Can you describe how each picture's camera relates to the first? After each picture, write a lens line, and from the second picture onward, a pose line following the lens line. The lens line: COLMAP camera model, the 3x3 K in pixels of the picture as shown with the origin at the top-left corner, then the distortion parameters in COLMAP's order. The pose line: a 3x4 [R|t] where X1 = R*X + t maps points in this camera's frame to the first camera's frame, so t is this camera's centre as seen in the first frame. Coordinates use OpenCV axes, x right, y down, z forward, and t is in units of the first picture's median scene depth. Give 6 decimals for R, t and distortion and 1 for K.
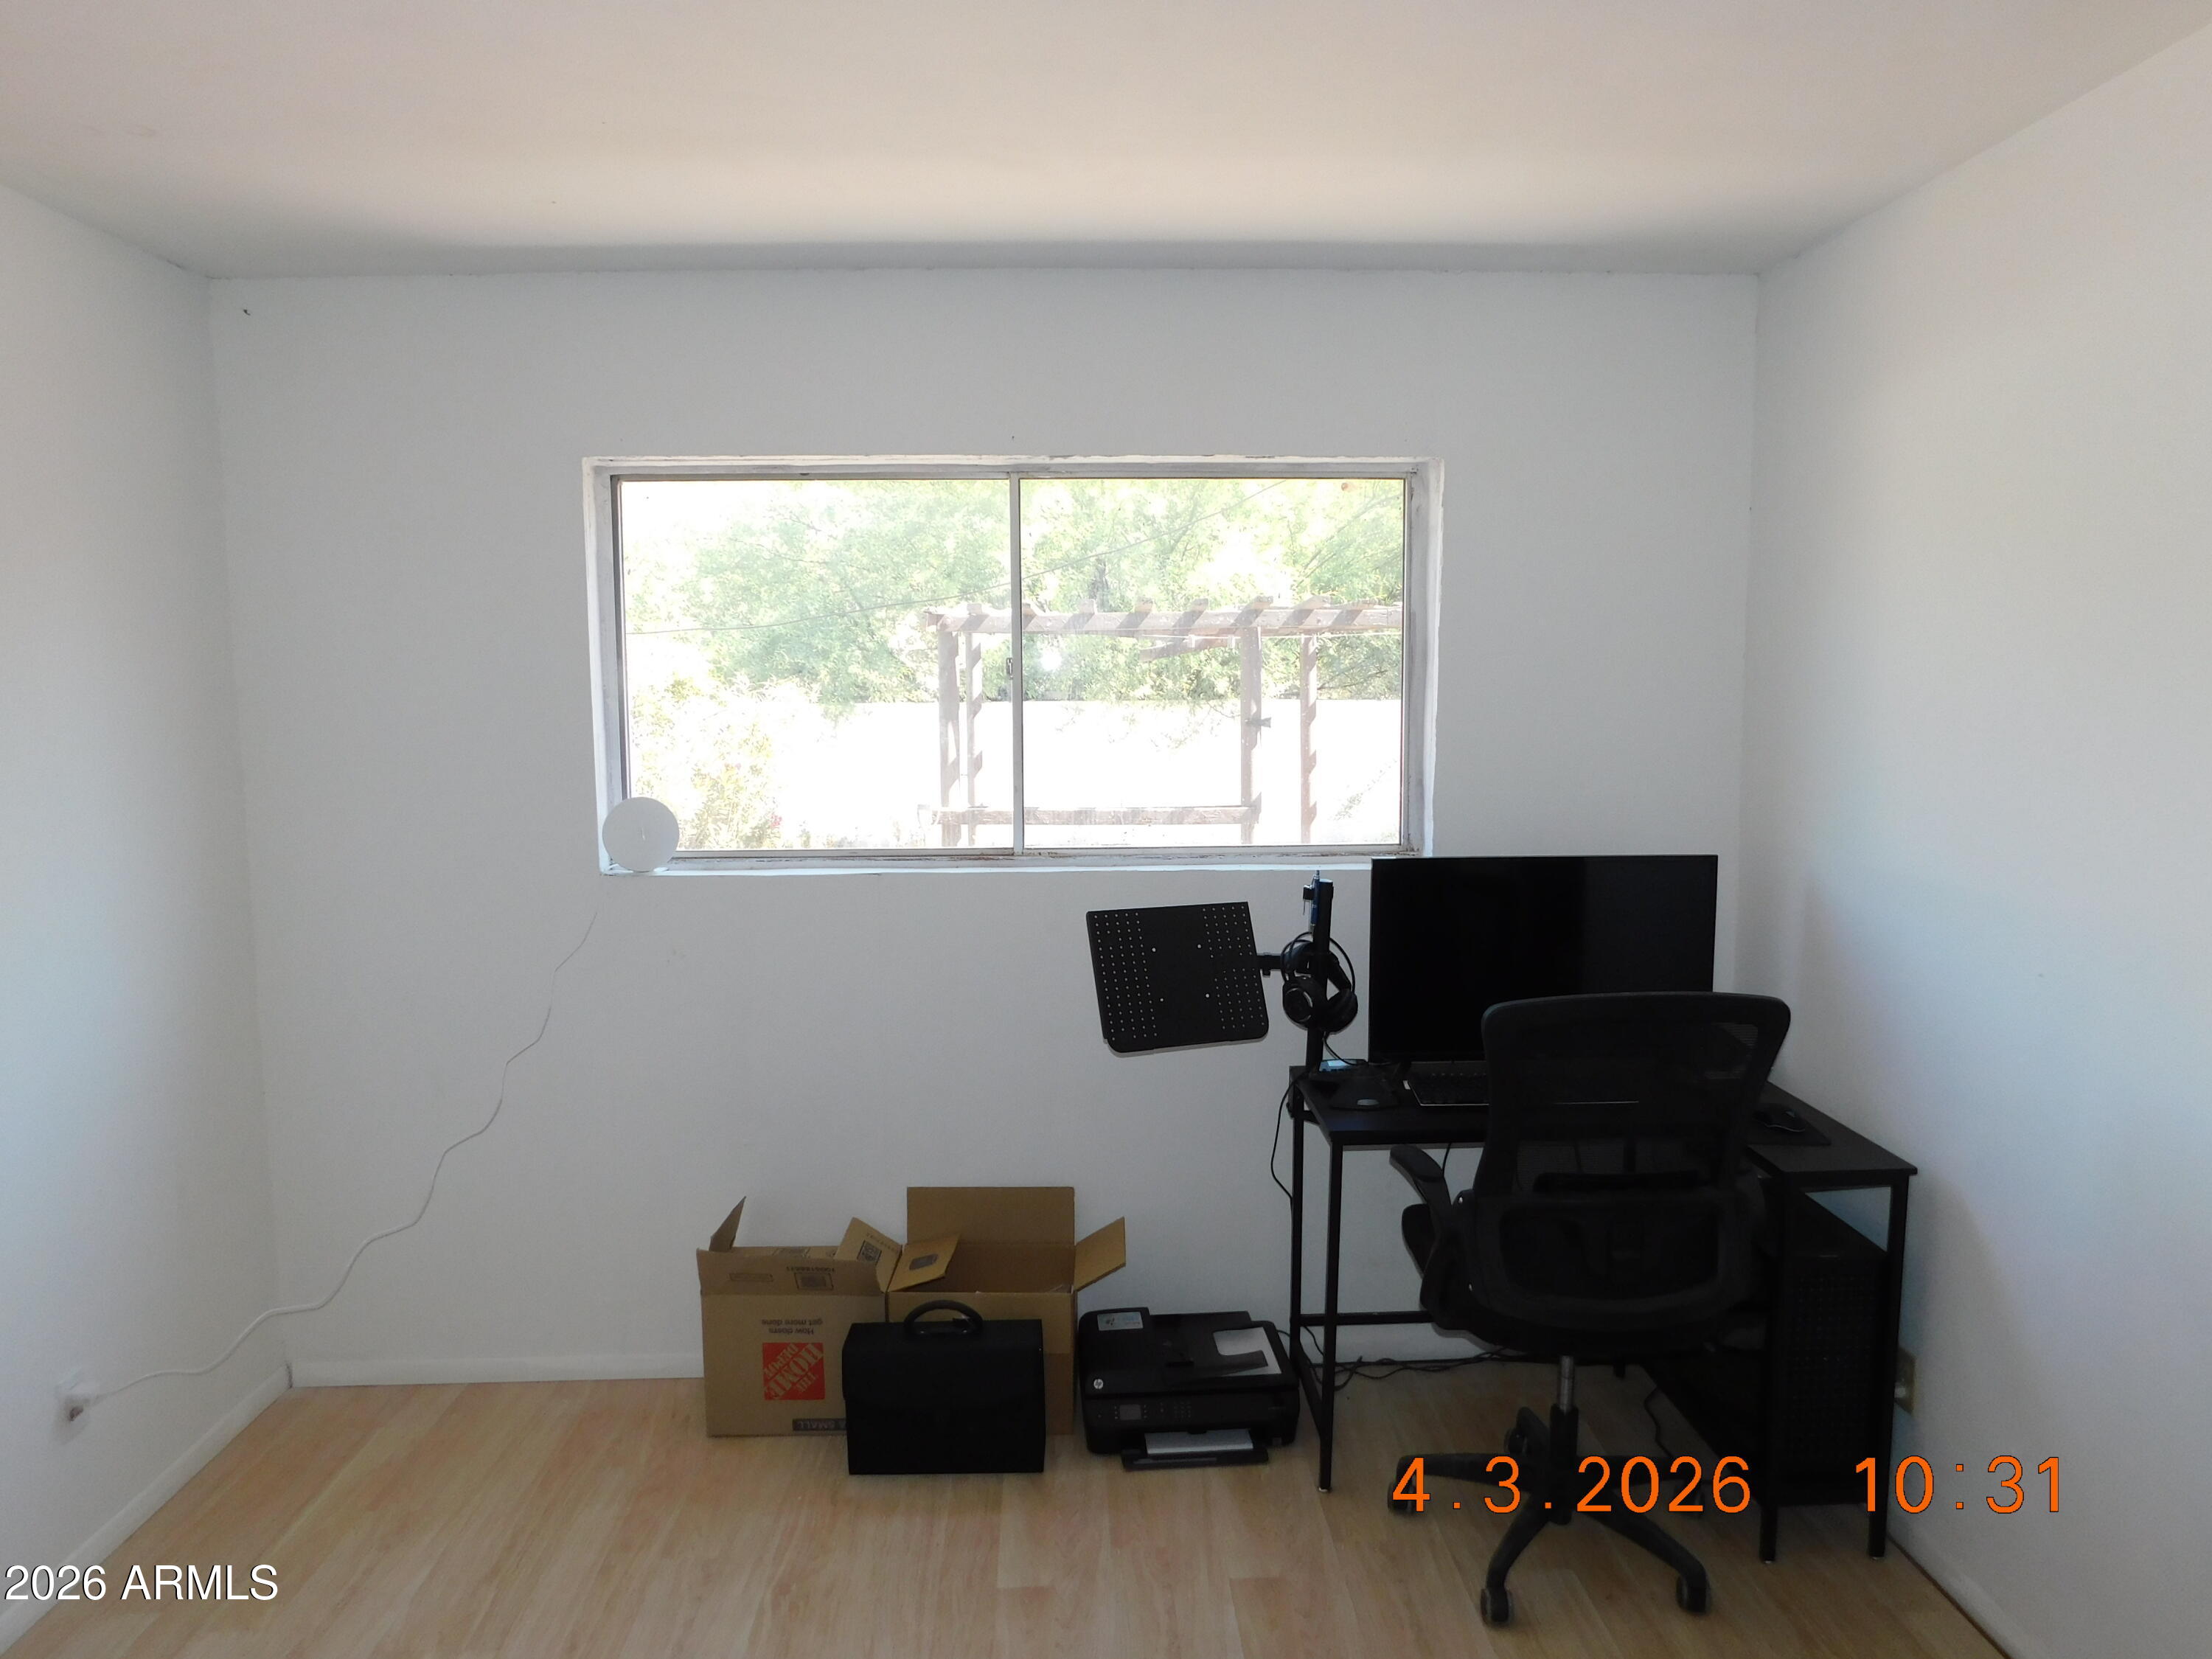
lens RADIAL K [[1482.9, 0, 1106.0], [0, 1482.9, 829.5], [0, 0, 1]] dist [-0.047926, 0.044400]
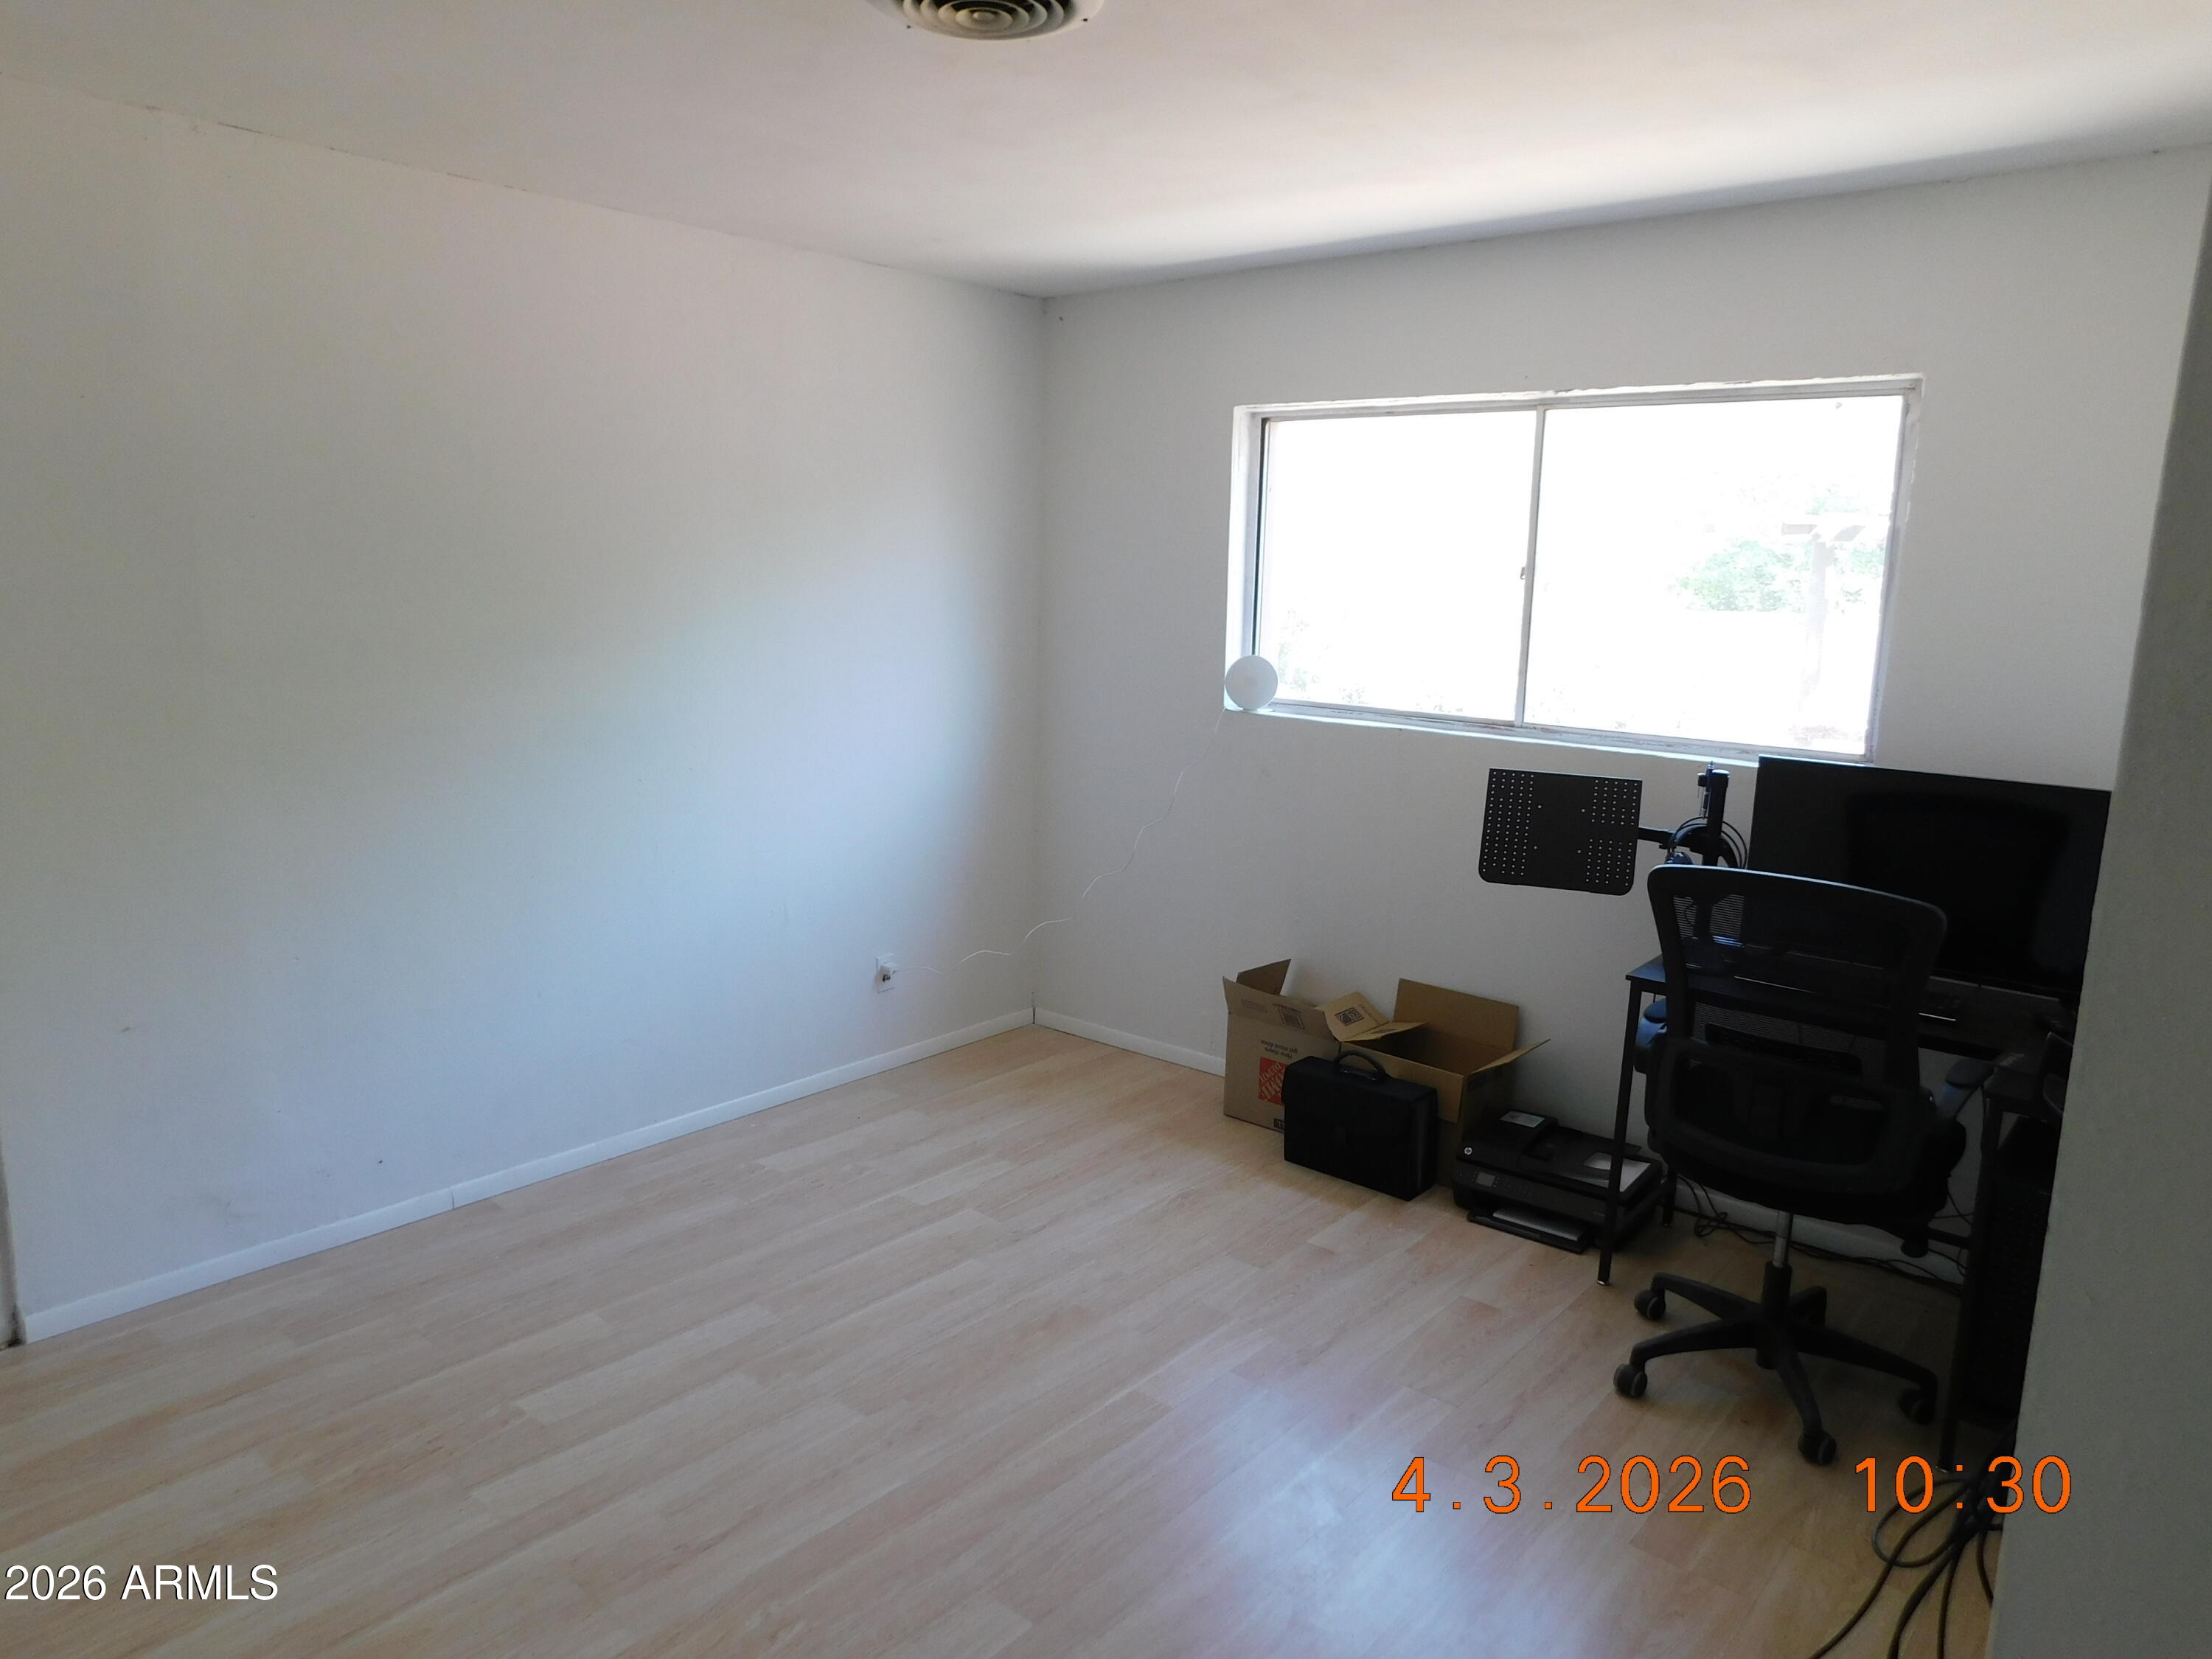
lens RADIAL K [[1482.9, 0, 1106.0], [0, 1482.9, 829.5], [0, 0, 1]] dist [-0.047926, 0.044400]
pose [[0.740674, 0.144698, -0.656098, 0.537493], [-0.102278, 0.989435, 0.102751, 0.011314], [0.664034, -0.009001, 0.747648, -0.128525]]
